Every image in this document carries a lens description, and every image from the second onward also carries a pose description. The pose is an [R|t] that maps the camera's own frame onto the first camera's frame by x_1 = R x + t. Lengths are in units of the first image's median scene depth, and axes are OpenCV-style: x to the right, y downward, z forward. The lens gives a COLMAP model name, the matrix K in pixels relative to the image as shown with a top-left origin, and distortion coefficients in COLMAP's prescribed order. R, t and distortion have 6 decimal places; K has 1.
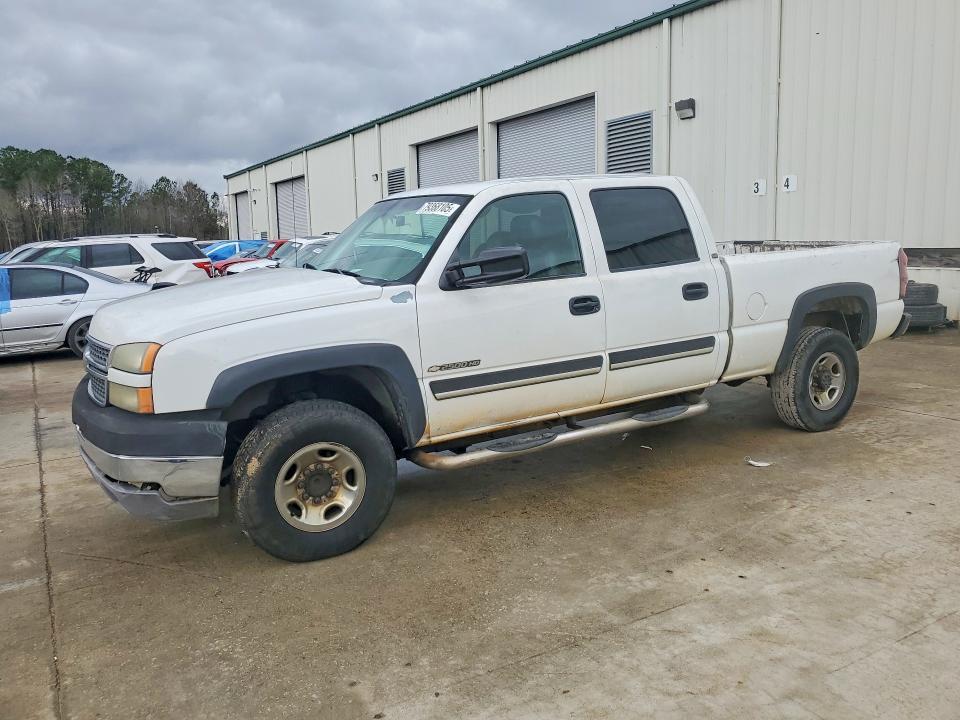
lens RADIAL K [[830.5, 0, 480.0], [0, 830.5, 360.0], [0, 0, 1]] dist [0.022178, 0.005385]
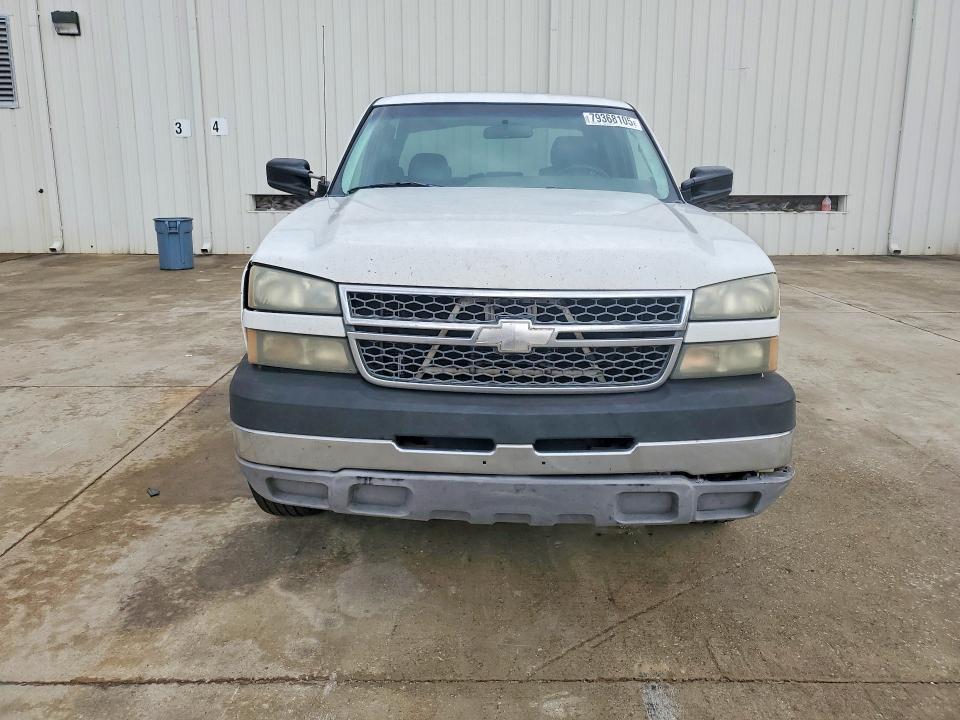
lens RADIAL K [[830.5, 0, 480.0], [0, 830.5, 360.0], [0, 0, 1]] dist [0.022178, 0.005385]
pose [[0.445555, -0.159842, 0.880869, -1.005922], [0.124992, 0.985402, 0.115588, -0.048042], [-0.886486, 0.058600, 0.459030, 0.778171]]
